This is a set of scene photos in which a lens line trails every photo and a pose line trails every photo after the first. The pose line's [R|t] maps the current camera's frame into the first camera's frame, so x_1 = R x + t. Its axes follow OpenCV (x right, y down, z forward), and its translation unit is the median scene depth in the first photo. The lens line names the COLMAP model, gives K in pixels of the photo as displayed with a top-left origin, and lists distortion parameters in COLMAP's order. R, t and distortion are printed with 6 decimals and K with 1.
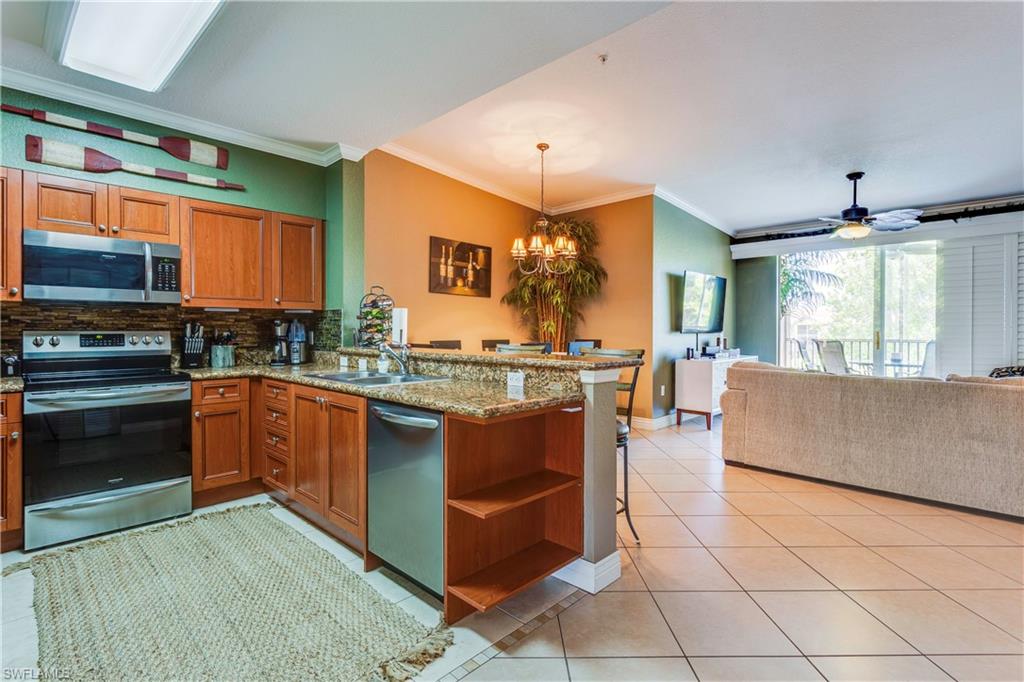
lens RADIAL K [[488.0, 0, 514.2], [0, 488.0, 330.1], [0, 0, 1]] dist [0.002957, 0.001048]
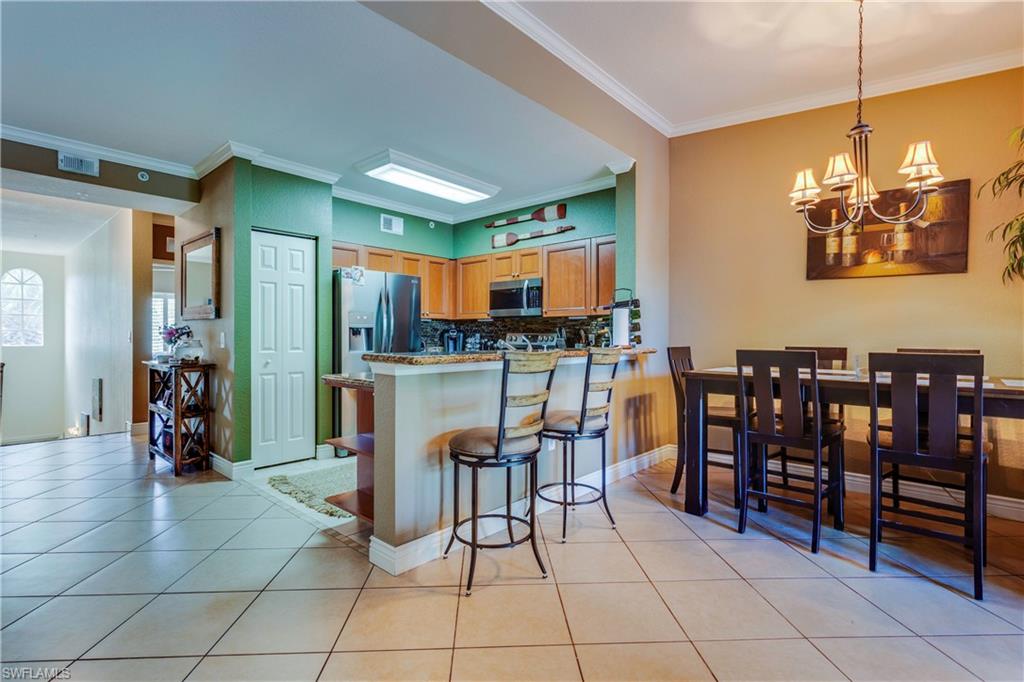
lens RADIAL K [[488.0, 0, 514.5], [0, 488.0, 341.2], [0, 0, 1]] dist [0.002957, 0.001048]
pose [[0.027966, 0.007867, -0.999578, 0.535373], [-0.008108, 0.999938, 0.007643, 0.010935], [0.999576, 0.007891, 0.028028, 0.540087]]
